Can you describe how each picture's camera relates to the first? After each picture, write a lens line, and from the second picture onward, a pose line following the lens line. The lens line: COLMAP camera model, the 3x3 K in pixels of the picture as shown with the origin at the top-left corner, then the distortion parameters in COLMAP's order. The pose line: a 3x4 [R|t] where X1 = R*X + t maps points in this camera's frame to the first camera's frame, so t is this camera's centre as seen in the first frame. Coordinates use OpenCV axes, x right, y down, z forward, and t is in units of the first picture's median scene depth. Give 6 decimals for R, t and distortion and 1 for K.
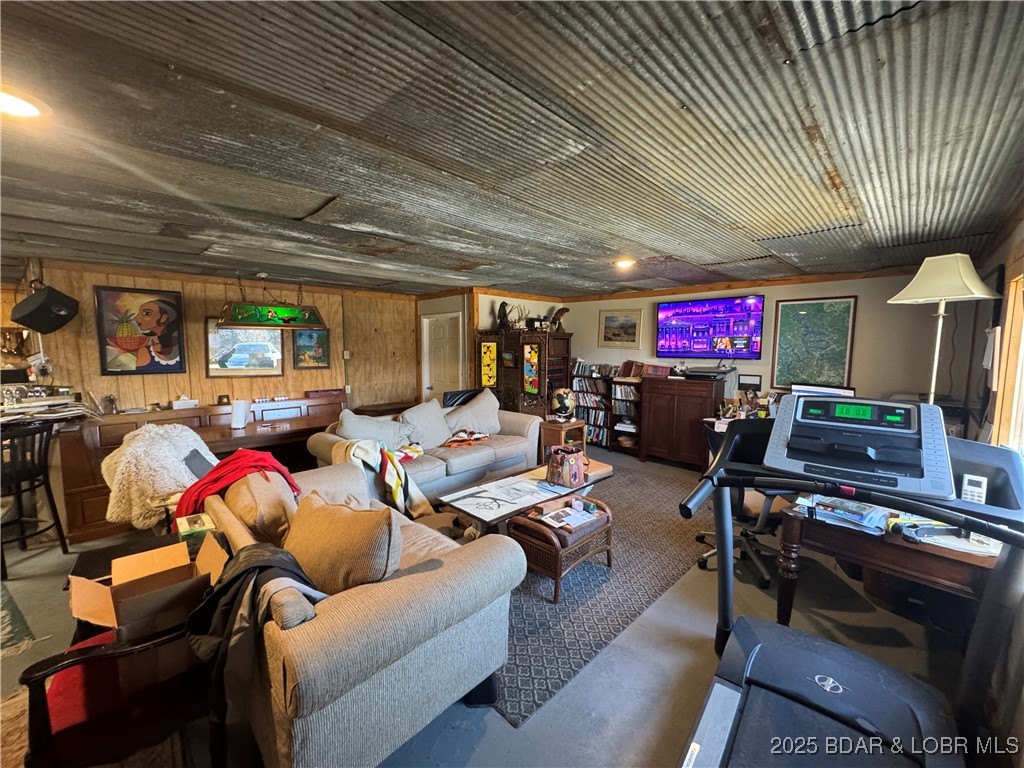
lens RADIAL K [[409.7, 0, 510.9], [0, 409.7, 383.2], [0, 0, 1]] dist [-0.003242, -0.000519]
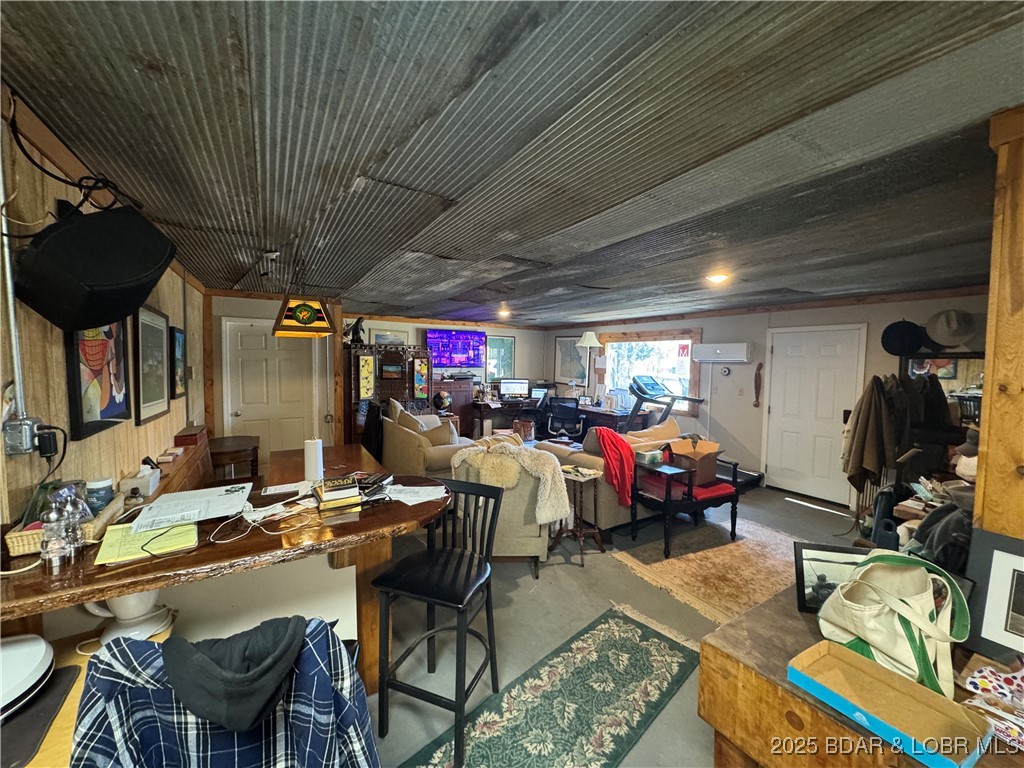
lens RADIAL K [[409.7, 0, 512.0], [0, 409.7, 384.0], [0, 0, 1]] dist [-0.003242, -0.000519]
pose [[0.256009, -0.052826, 0.965230, -0.967199], [0.082161, 0.996082, 0.032723, -0.032676], [-0.963177, 0.070927, 0.259346, 0.380609]]
